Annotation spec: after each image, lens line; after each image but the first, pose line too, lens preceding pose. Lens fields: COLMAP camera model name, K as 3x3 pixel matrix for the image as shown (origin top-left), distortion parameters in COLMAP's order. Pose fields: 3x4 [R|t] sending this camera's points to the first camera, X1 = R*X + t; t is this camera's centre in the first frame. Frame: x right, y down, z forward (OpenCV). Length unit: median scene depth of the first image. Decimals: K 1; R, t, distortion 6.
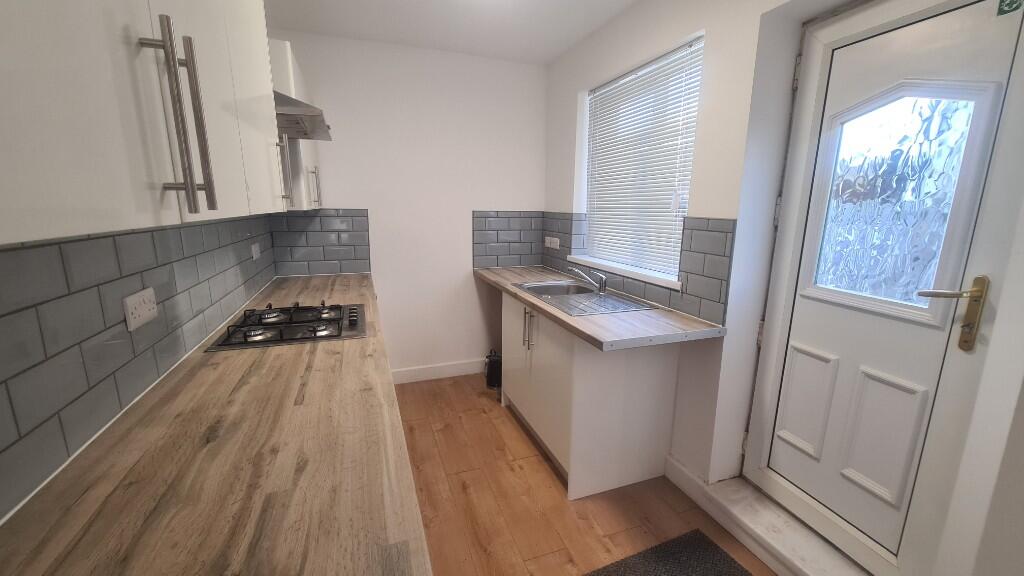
lens RADIAL K [[415.0, 0, 519.5], [0, 415.0, 290.8], [0, 0, 1]] dist [-0.003644, -0.000355]
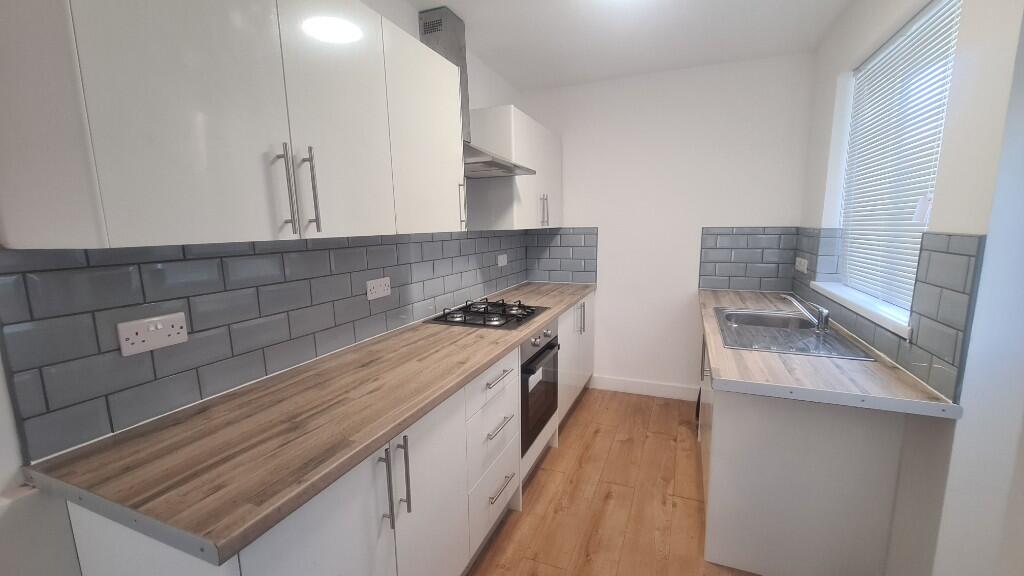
lens RADIAL K [[415.0, 0, 523.1], [0, 415.0, 290.4], [0, 0, 1]] dist [-0.003644, -0.000355]
pose [[0.735898, 0.085219, -0.671708, 0.422324], [-0.112887, 0.993605, 0.002383, -0.012802], [0.667616, 0.074073, 0.740812, 0.077908]]
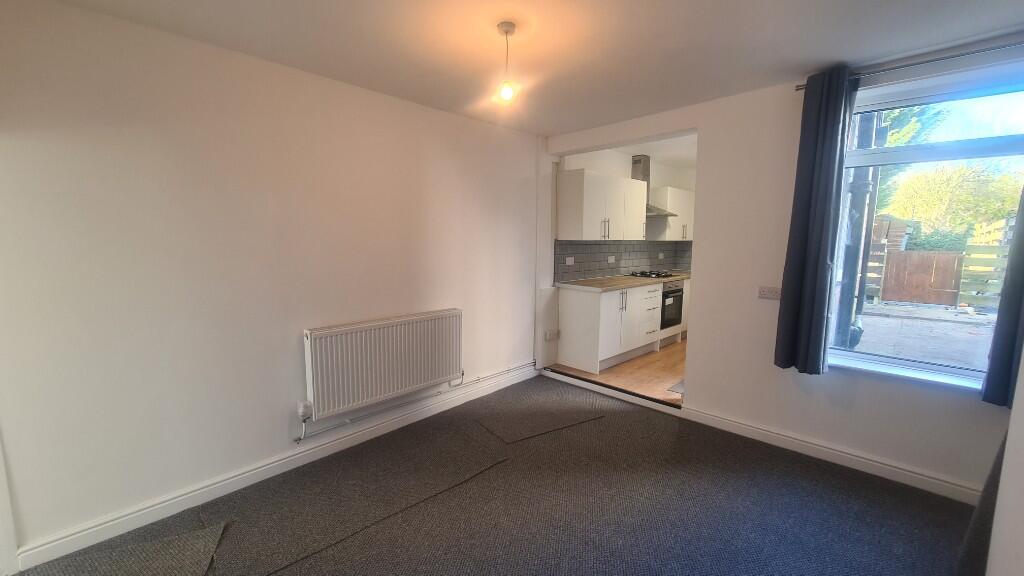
lens RADIAL K [[415.0, 0, 522.2], [0, 415.0, 289.0], [0, 0, 1]] dist [-0.003644, -0.000355]
pose [[0.411210, 0.103720, -0.905620, 1.903018], [-0.185353, 0.982263, 0.028335, 0.269021], [0.892497, 0.156208, 0.423142, -1.189156]]
